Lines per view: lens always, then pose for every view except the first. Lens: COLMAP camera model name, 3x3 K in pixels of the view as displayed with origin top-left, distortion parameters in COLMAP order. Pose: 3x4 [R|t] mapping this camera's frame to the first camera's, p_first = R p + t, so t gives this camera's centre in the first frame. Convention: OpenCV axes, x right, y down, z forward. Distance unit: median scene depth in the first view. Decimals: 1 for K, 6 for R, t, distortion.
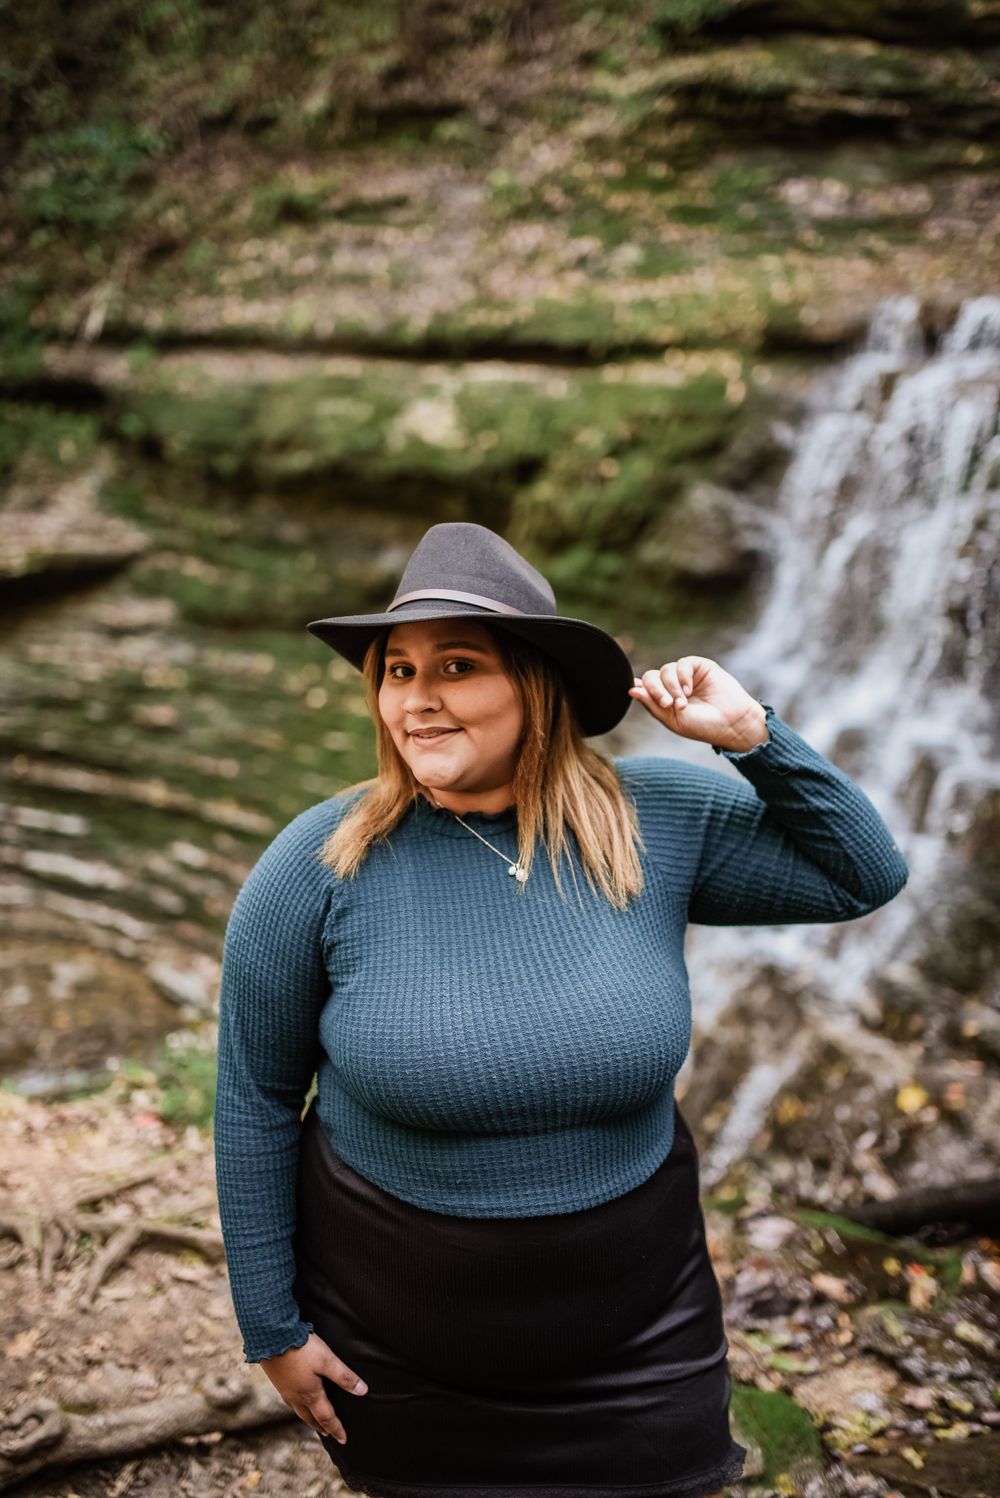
lens RADIAL K [[1440.4, 0, 500.0], [0, 1440.4, 749.0], [0, 0, 1]] dist [-0.066342, 0.111625]
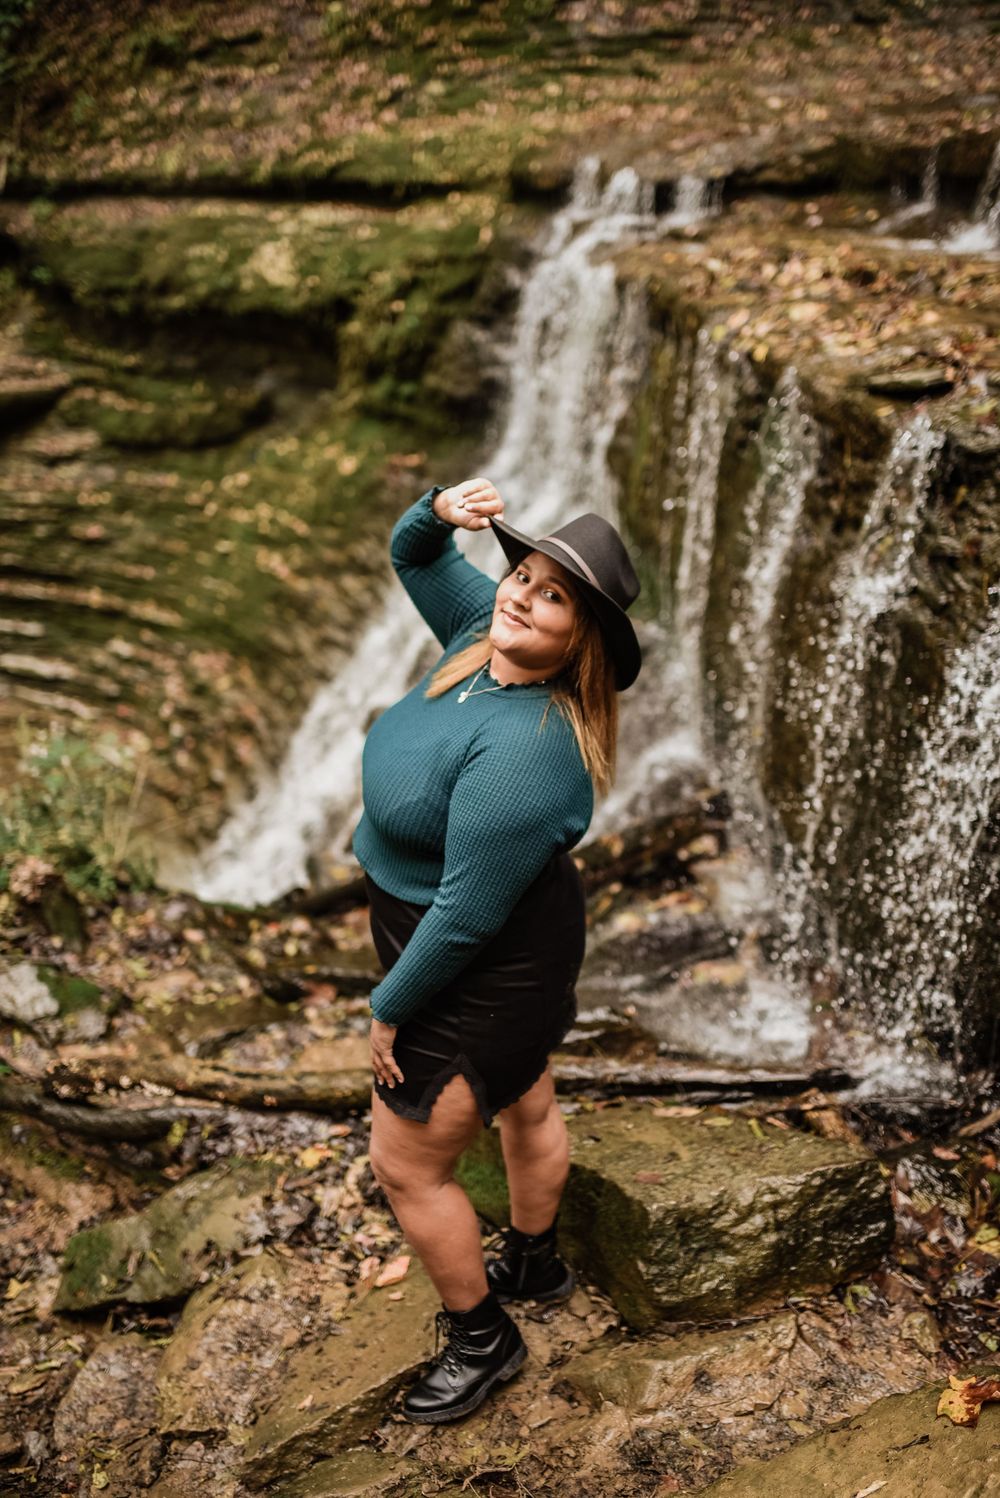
lens RADIAL K [[1446.8, 0, 500.0], [0, 1446.8, 749.0], [0, 0, 1]] dist [-0.006173, 0.009169]
pose [[0.994635, -0.066551, -0.079193, 0.187959], [0.080073, 0.980011, 0.182116, -0.038906], [0.065490, -0.187480, 0.980083, -0.194397]]
